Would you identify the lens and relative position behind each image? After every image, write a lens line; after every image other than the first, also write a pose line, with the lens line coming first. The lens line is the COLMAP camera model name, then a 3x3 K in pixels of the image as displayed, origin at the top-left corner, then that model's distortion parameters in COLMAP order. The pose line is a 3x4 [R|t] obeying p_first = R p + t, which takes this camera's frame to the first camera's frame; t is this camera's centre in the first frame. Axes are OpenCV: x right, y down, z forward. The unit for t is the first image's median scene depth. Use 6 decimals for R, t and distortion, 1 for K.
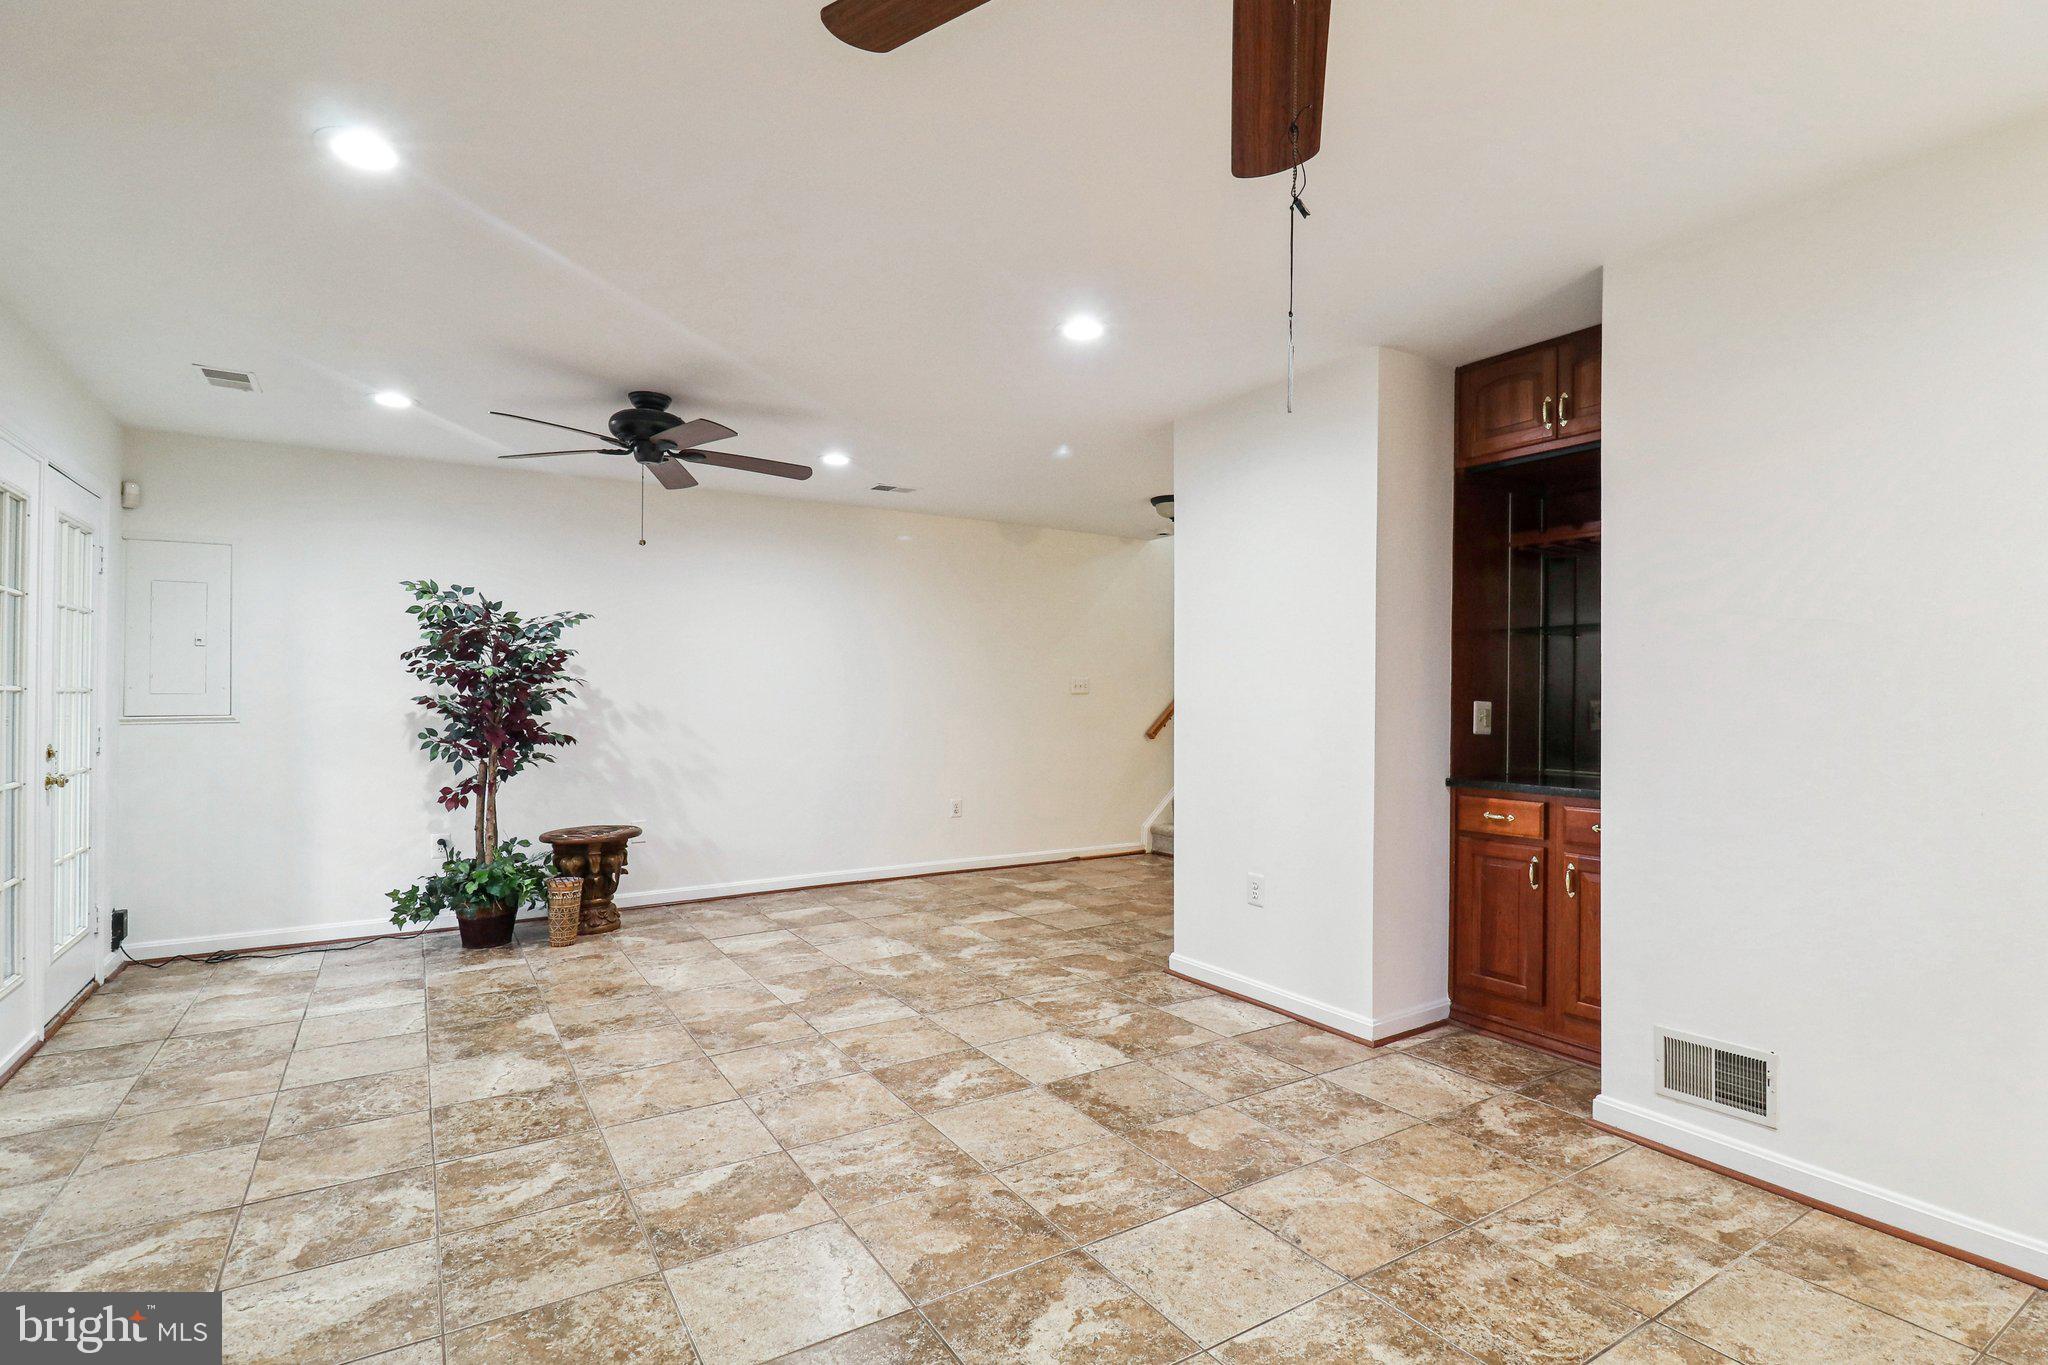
lens RADIAL K [[987.0, 0, 1020.9], [0, 987.0, 690.6], [0, 0, 1]] dist [0.025859, -0.032173]
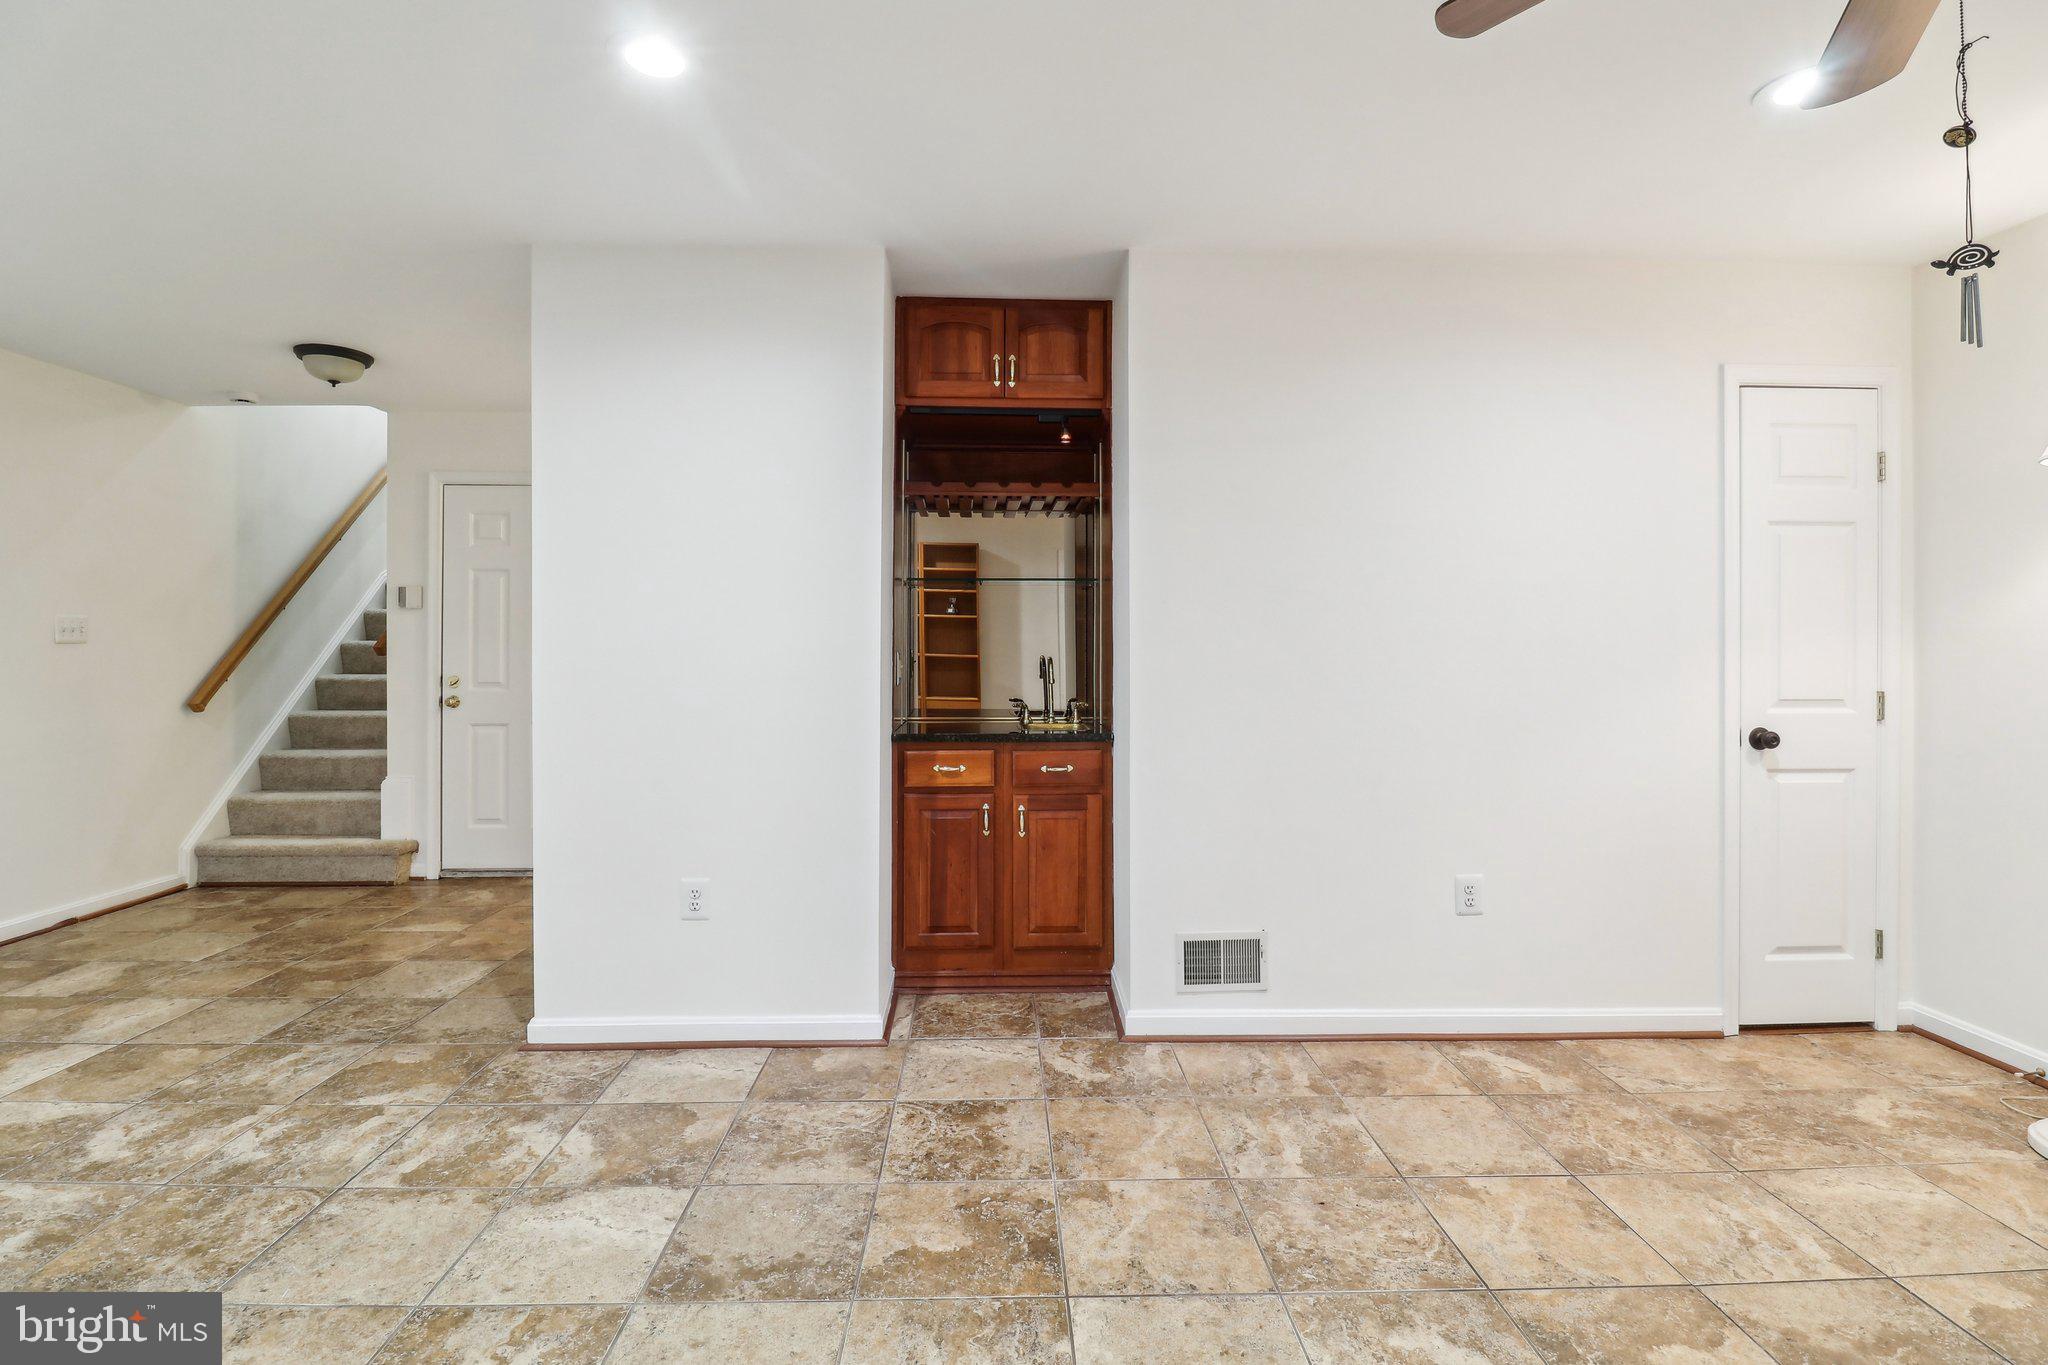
lens RADIAL K [[986.9, 0, 1029.6], [0, 986.9, 642.4], [0, 0, 1]] dist [-0.000197, -0.012924]
pose [[0.501985, -0.000344, 0.864876, -0.325027], [-0.004202, 0.999987, 0.002837, -0.001618], [-0.864866, -0.005059, 0.501977, 0.432442]]
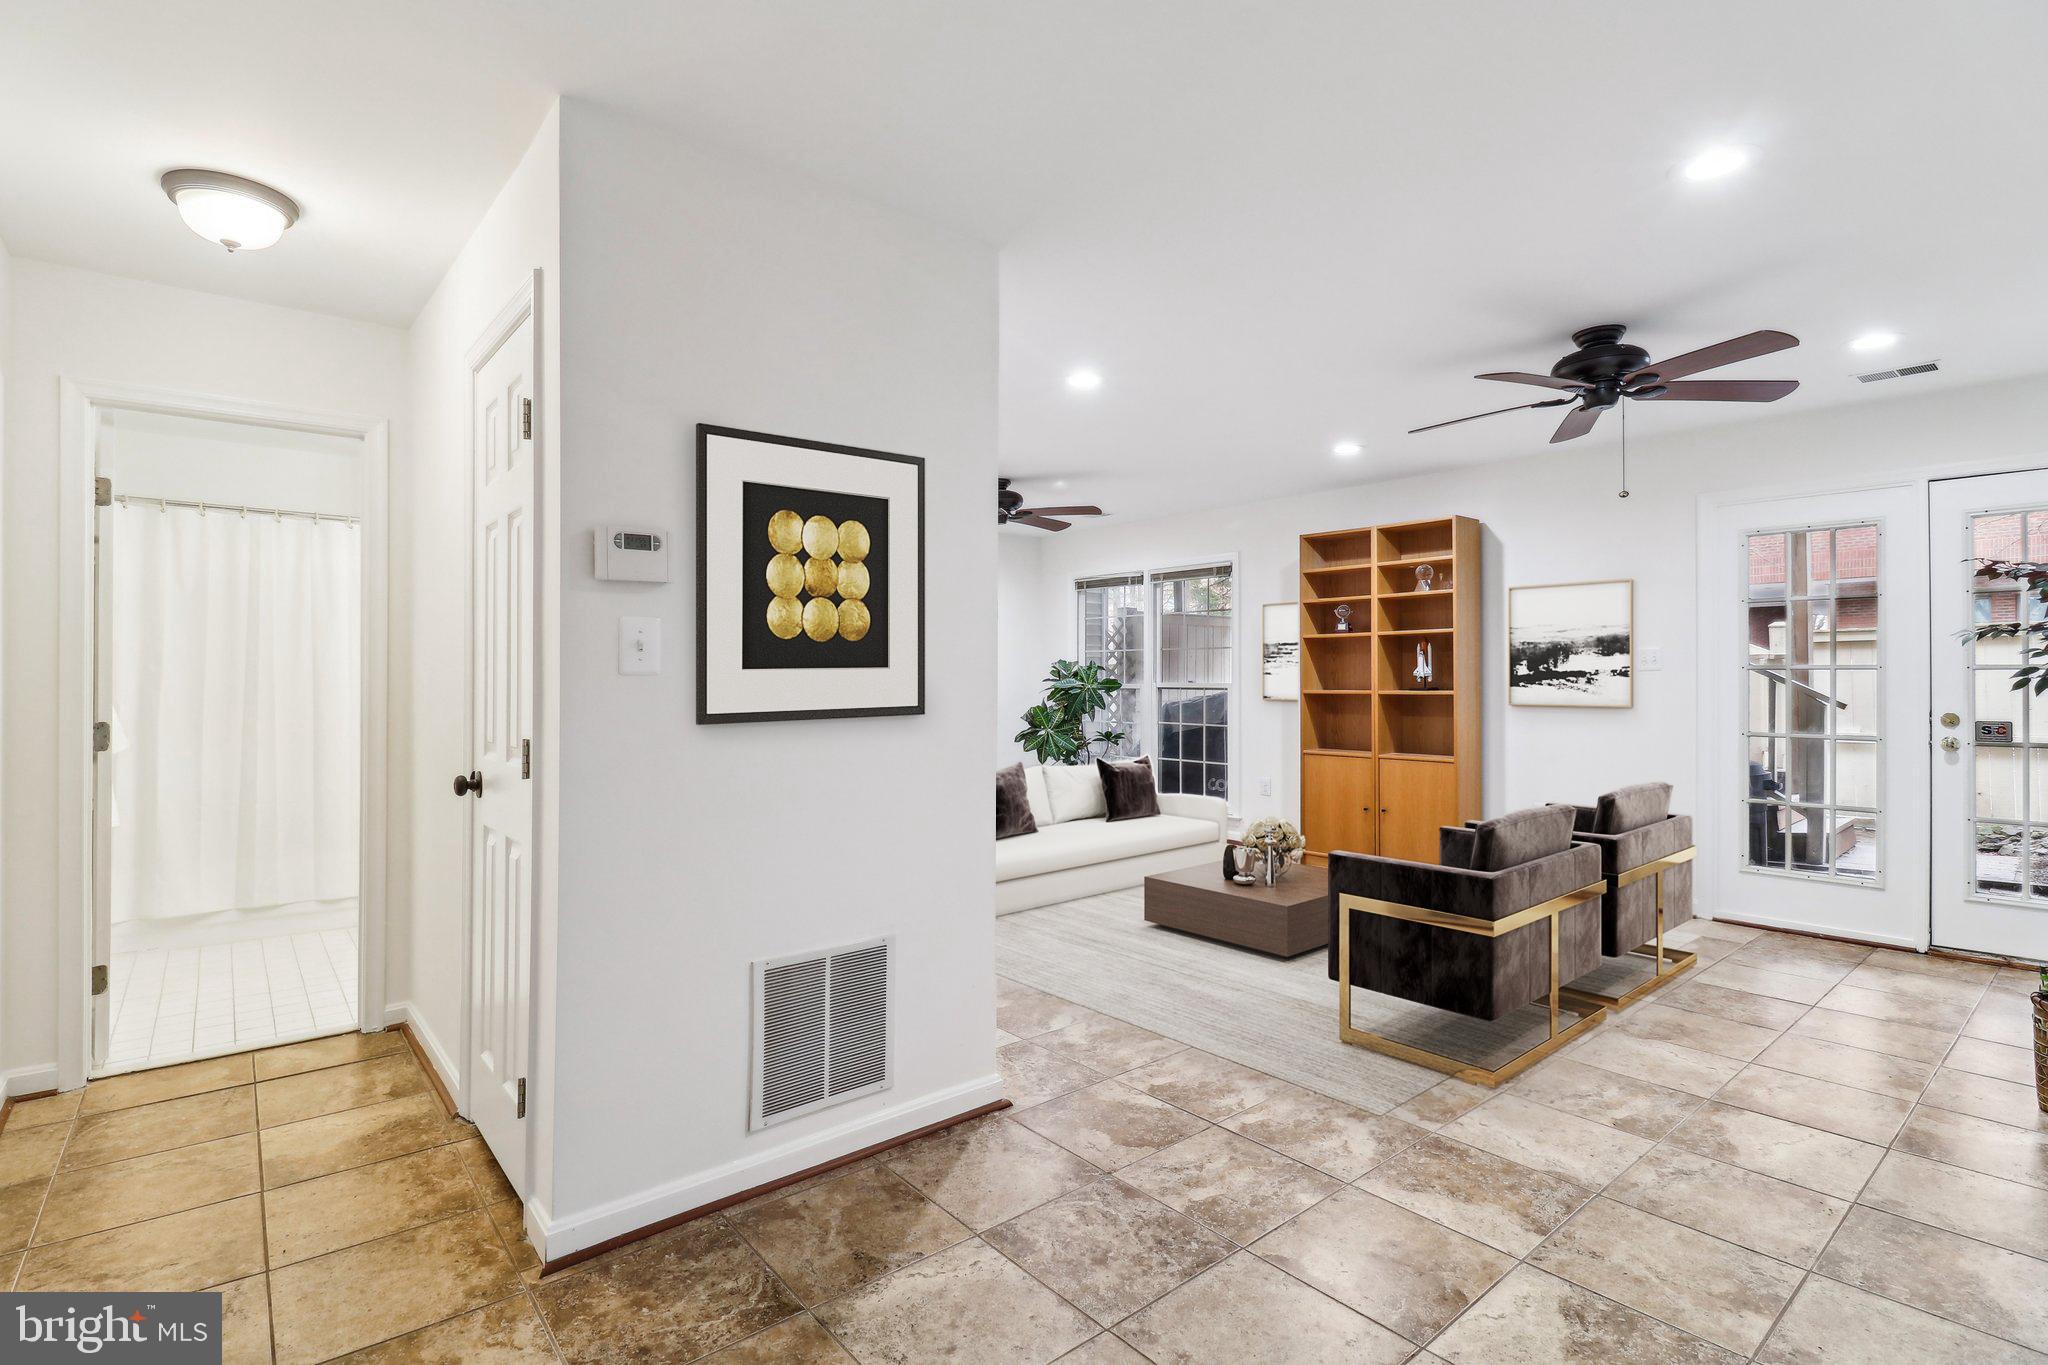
lens RADIAL K [[968.8, 0, 1004.1], [0, 968.8, 677.9], [0, 0, 1]] dist [0.001295, -0.016550]
pose [[-0.993176, 0.004033, -0.116557, 0.269393], [0.004637, 0.999977, -0.004909, 0.011530], [0.116535, -0.005416, -0.993172, 1.981393]]
